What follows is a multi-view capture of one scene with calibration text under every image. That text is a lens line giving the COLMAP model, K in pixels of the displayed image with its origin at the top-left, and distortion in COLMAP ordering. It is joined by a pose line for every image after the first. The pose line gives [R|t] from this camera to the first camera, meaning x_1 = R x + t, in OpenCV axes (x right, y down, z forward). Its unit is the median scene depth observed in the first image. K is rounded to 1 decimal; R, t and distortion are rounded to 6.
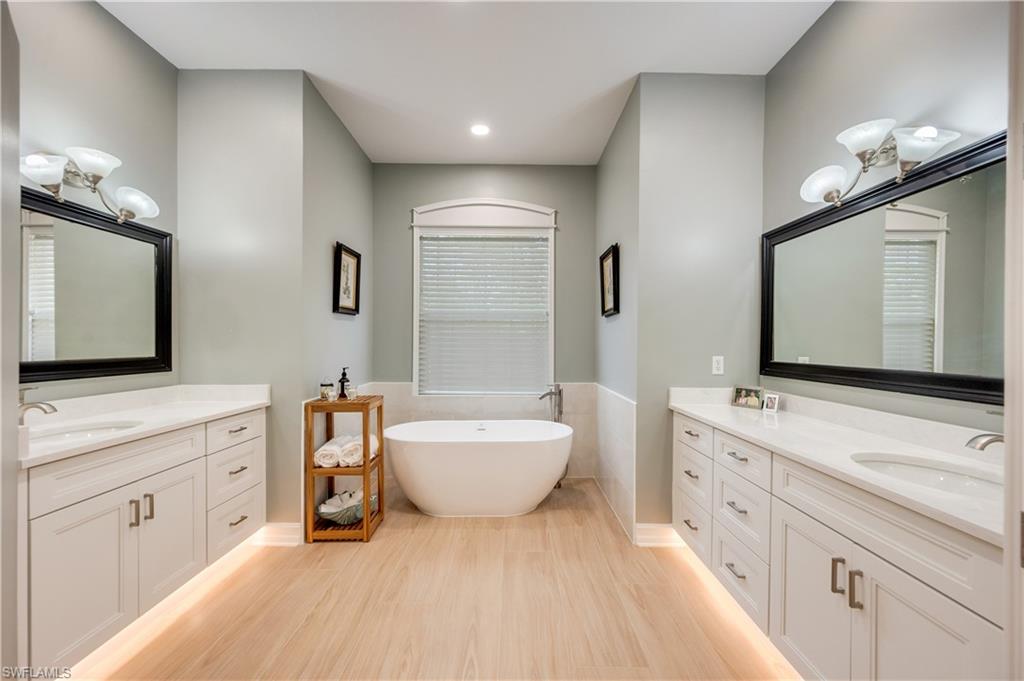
lens RADIAL K [[404.7, 0, 512.0], [0, 404.7, 340.5], [0, 0, 1]] dist [0.000747, -0.000013]
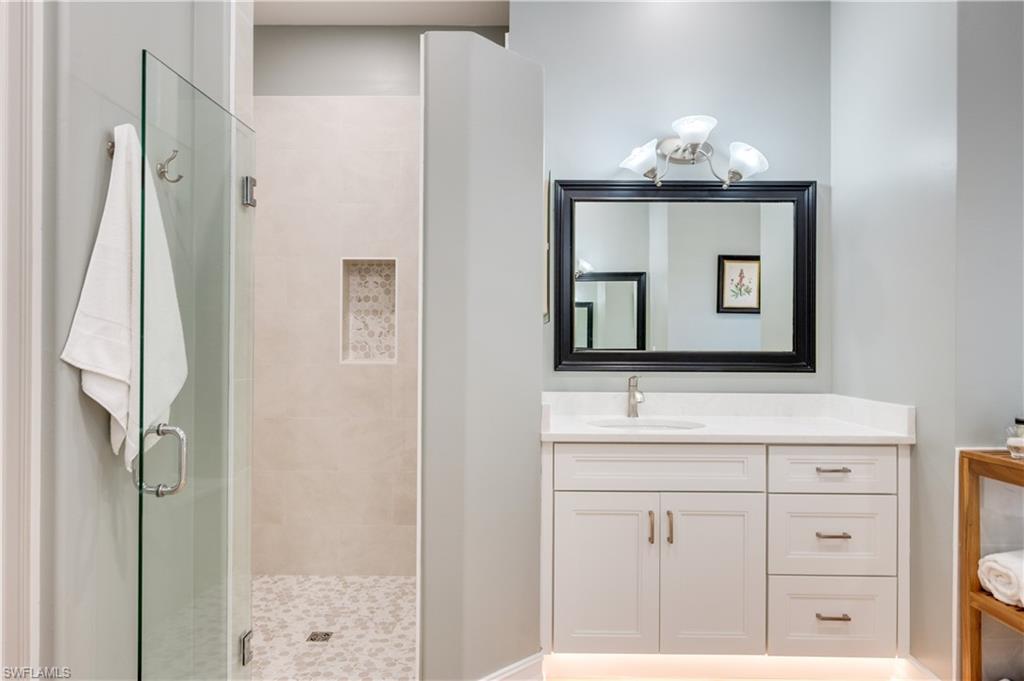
lens RADIAL K [[612.8, 0, 512.0], [0, 612.8, 340.5], [0, 0, 1]] dist [0.001322, 0.000454]
pose [[-0.009868, -0.008072, -0.999919, 0.278771], [0.000314, 0.999967, -0.008075, 0.031027], [0.999951, -0.000394, -0.009865, 0.537498]]
